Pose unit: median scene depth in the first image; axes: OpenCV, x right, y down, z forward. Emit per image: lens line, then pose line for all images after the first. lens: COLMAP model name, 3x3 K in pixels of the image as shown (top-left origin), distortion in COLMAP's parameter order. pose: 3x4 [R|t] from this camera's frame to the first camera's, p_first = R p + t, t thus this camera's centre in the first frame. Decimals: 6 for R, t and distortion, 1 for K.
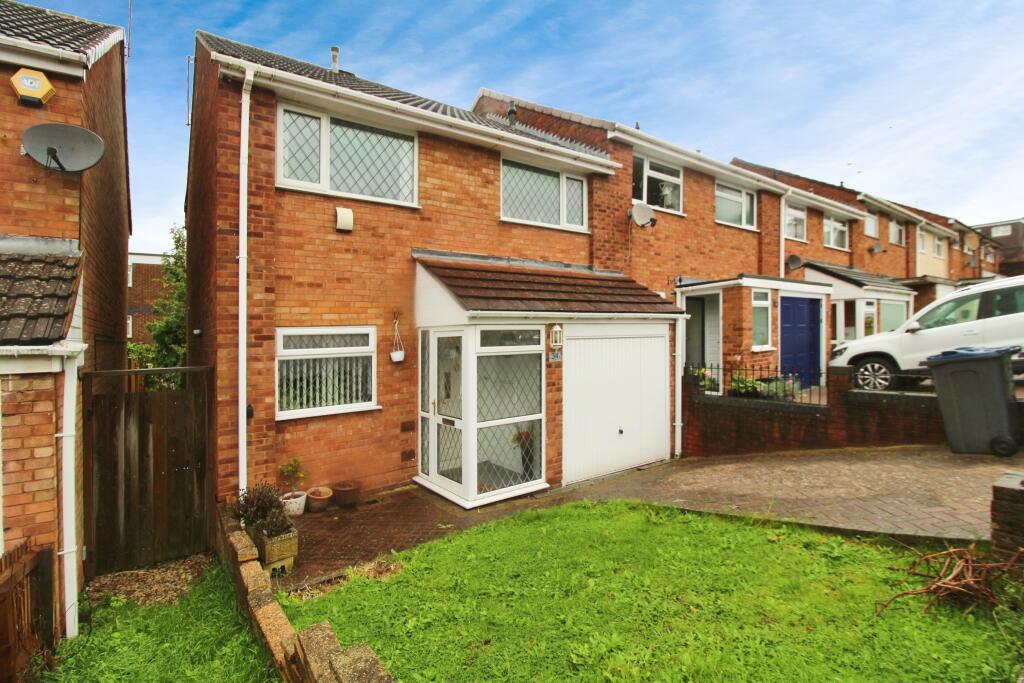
lens RADIAL K [[469.6, 0, 512.0], [0, 469.6, 341.5], [0, 0, 1]] dist [0.000203, -0.012261]
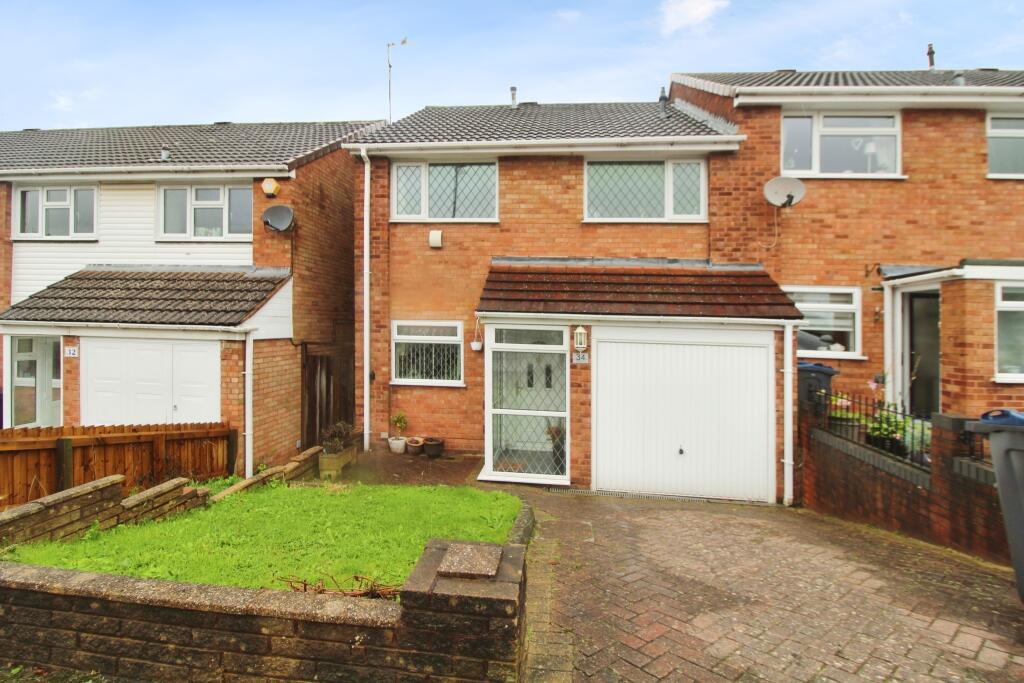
lens RADIAL K [[463.8, 0, 513.6], [0, 463.8, 331.6], [0, 0, 1]] dist [0.001622, -0.013181]
pose [[0.748014, 0.053692, -0.661507, 0.623123], [-0.050535, 0.998436, 0.023895, -0.039956], [0.661756, 0.015555, 0.749558, 0.159148]]
